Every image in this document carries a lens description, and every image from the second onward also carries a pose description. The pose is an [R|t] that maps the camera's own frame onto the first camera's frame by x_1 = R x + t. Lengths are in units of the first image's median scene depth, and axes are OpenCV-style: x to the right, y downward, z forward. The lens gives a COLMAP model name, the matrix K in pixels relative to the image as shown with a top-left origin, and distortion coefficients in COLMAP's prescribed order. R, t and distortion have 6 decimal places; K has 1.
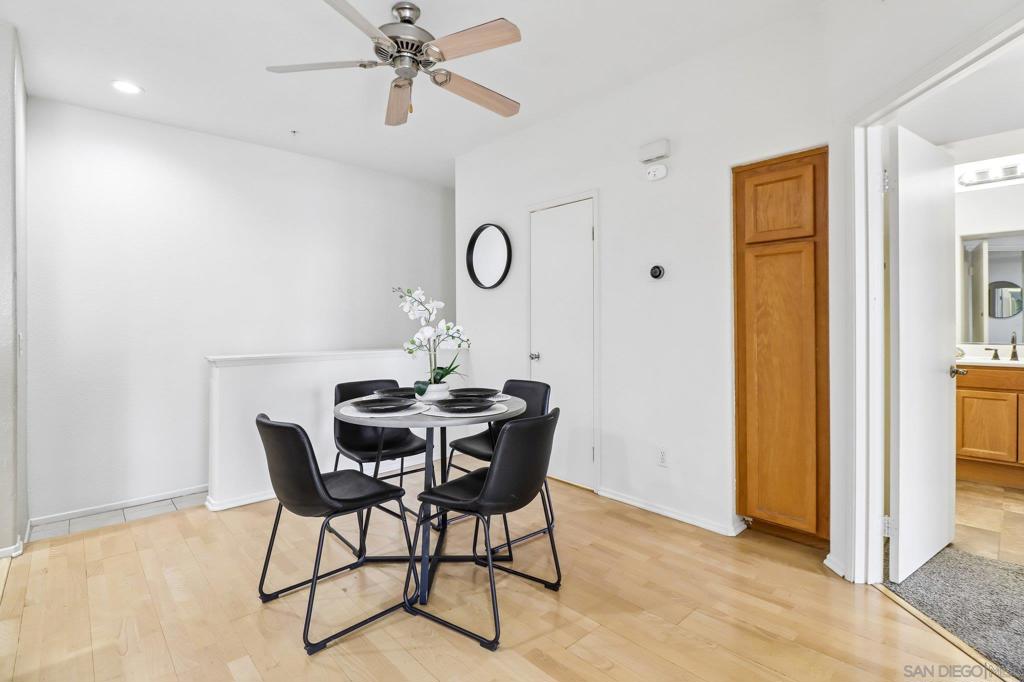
lens RADIAL K [[490.4, 0, 508.4], [0, 490.4, 325.9], [0, 0, 1]] dist [0.025625, -0.027222]
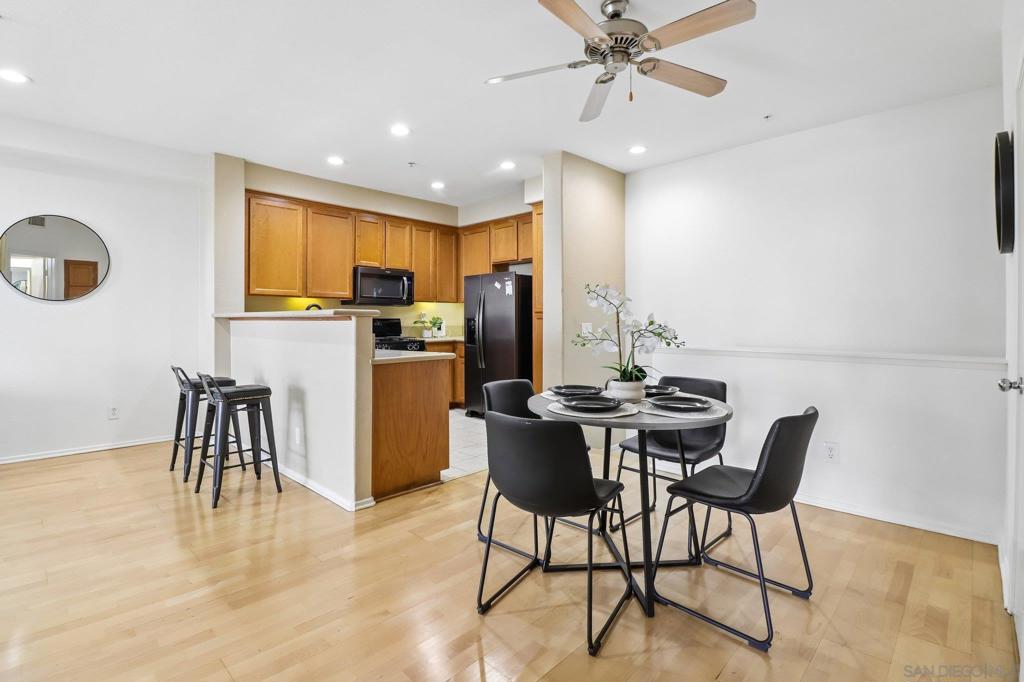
lens RADIAL K [[484.5, 0, 520.3], [0, 484.5, 320.9], [0, 0, 1]] dist [-0.000849, -0.012623]
pose [[0.077960, 0.007895, -0.996925, 0.744616], [-0.011558, 0.999909, 0.007015, -0.000880], [0.996889, 0.010975, 0.078044, 0.708697]]
